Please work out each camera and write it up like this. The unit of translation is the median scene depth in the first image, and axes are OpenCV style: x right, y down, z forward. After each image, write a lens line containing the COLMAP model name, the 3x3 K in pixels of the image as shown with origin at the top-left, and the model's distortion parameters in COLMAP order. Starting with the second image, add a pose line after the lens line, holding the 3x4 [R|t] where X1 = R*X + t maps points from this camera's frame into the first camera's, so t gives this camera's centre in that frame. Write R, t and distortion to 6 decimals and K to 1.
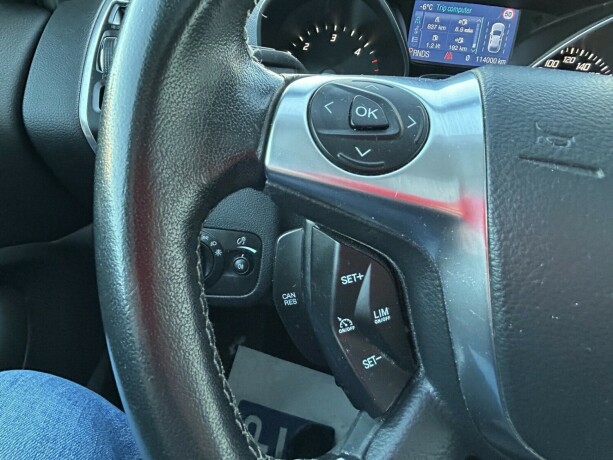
lens RADIAL K [[390.3, 0, 276.2], [0, 390.3, 199.7], [0, 0, 1]] dist [0.001205, -0.000999]
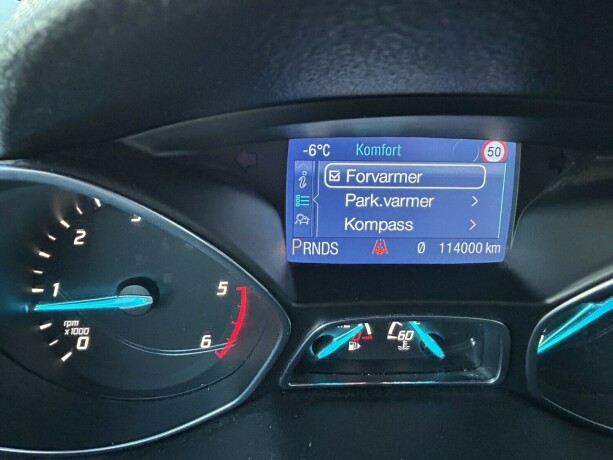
lens RADIAL K [[398.0, 0, 282.2], [0, 398.0, 205.9], [0, 0, 1]] dist [-0.001758, -0.000892]
pose [[0.987428, -0.115857, 0.107533, 0.290377], [0.122407, 0.990875, -0.056428, -0.410059], [-0.100014, 0.068881, 0.992599, 0.561441]]
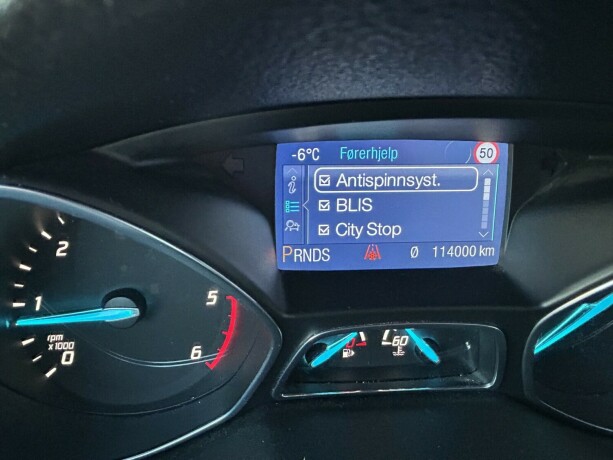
lens RADIAL K [[398.1, 0, 284.1], [0, 398.1, 206.7], [0, 0, 1]] dist [-0.001500, -0.000867]
pose [[0.982366, -0.135016, 0.129336, 0.296872], [0.142777, 0.988351, -0.052695, -0.416748], [-0.120715, 0.070232, 0.990200, 0.573602]]
